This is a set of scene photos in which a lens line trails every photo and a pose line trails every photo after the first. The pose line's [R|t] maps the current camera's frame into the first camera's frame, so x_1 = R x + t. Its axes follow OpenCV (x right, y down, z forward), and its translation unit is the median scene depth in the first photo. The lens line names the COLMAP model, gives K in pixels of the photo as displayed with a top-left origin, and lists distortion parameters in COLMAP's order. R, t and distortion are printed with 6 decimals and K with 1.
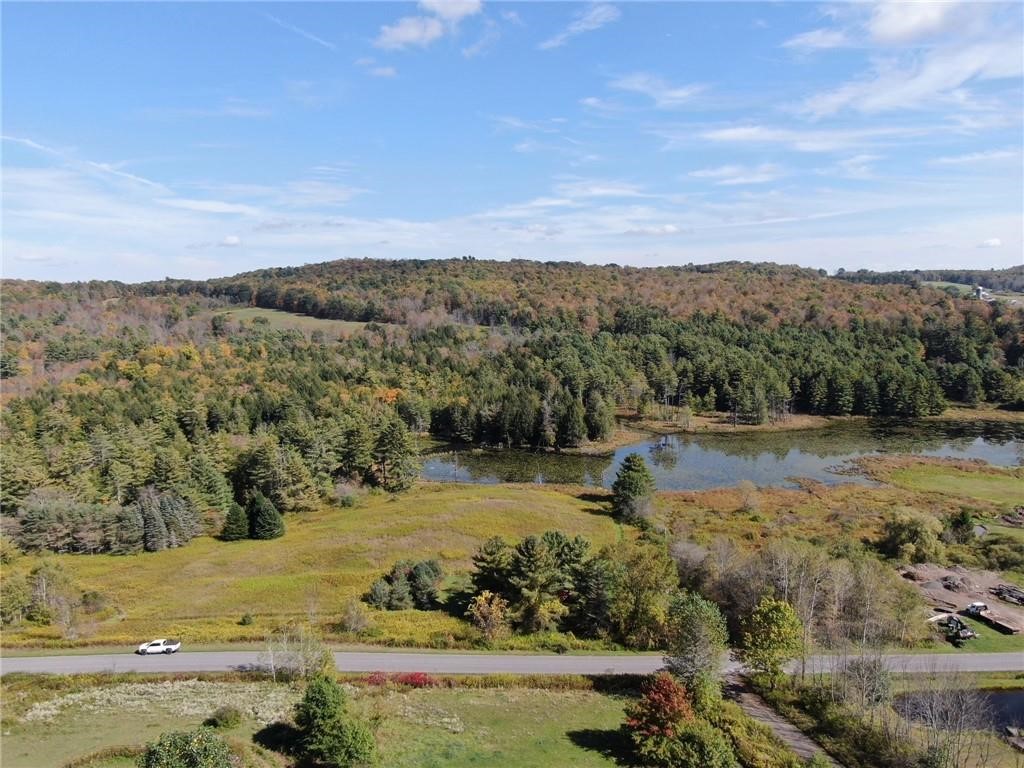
lens RADIAL K [[742.8, 0, 512.0], [0, 742.8, 384.0], [0, 0, 1]] dist [-0.012389, -0.001397]
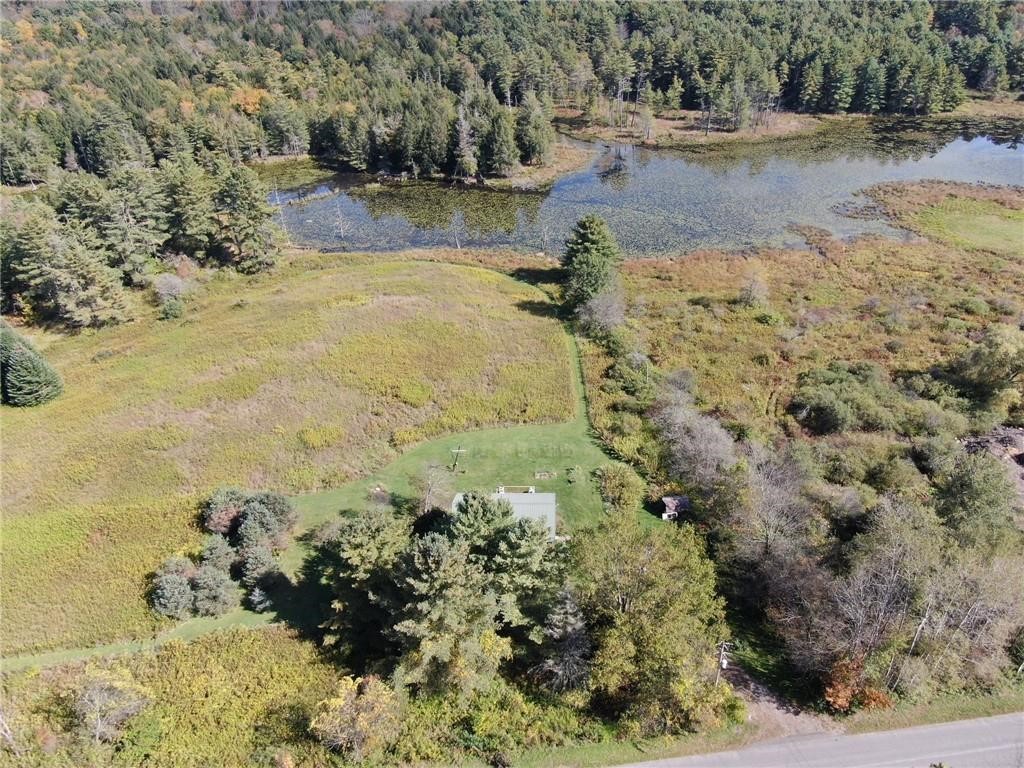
lens RADIAL K [[742.8, 0, 512.0], [0, 742.8, 384.0], [0, 0, 1]] dist [-0.012389, -0.001397]
pose [[0.994544, -0.059927, 0.085389, 0.014130], [0.018684, 0.907626, 0.419364, -0.033635], [-0.102632, -0.415480, 0.903794, 0.196668]]
